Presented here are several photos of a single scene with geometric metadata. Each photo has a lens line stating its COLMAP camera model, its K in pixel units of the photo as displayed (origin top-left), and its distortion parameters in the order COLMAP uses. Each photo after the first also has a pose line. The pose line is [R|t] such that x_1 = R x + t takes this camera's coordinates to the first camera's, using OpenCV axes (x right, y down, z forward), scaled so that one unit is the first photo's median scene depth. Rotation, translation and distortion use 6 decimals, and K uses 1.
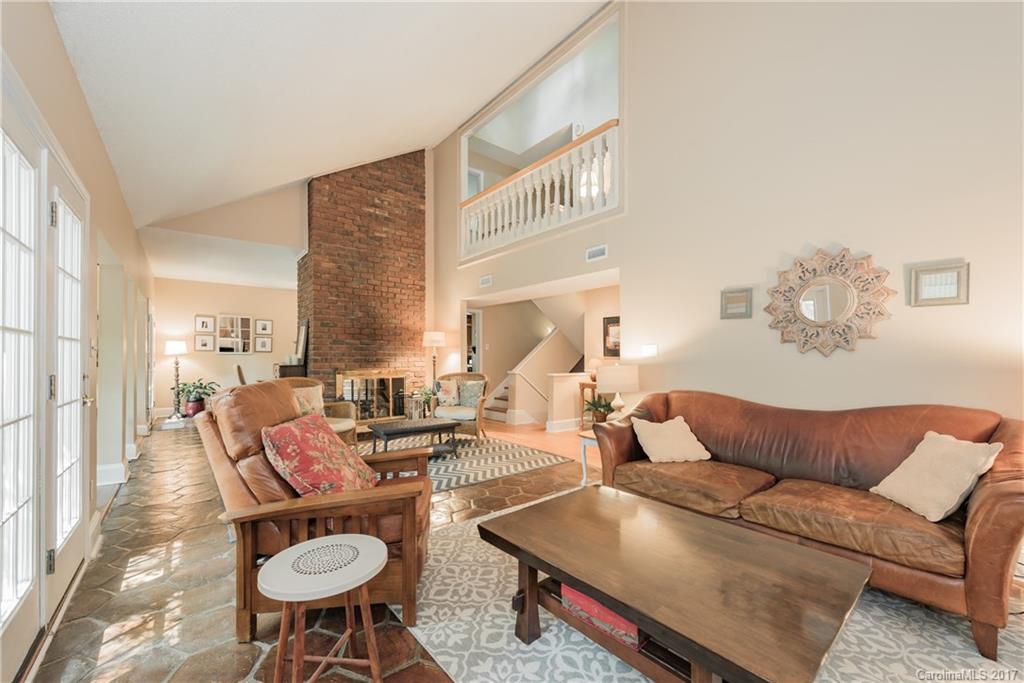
lens RADIAL K [[399.8, 0, 505.2], [0, 399.8, 348.7], [0, 0, 1]] dist [0.016854, -0.004306]
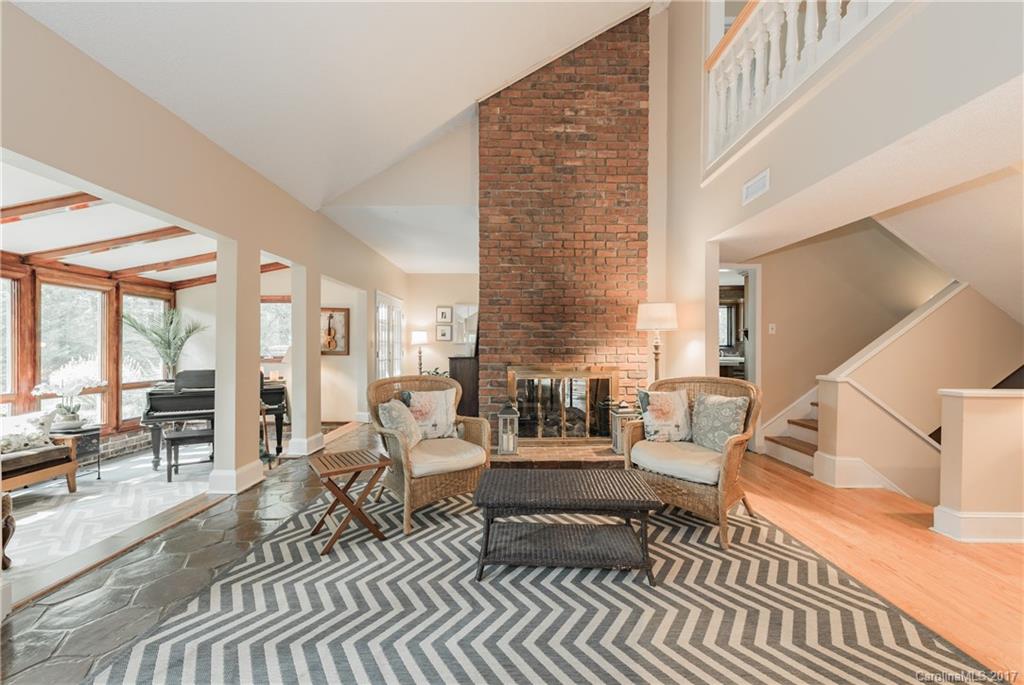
lens RADIAL K [[399.8, 0, 505.2], [0, 399.8, 349.7], [0, 0, 1]] dist [0.016854, -0.004306]
pose [[0.783112, 0.005135, -0.621860, 0.015831], [0.012345, 0.999641, 0.023801, 0.008175], [0.621758, -0.026315, 0.782767, 0.398322]]
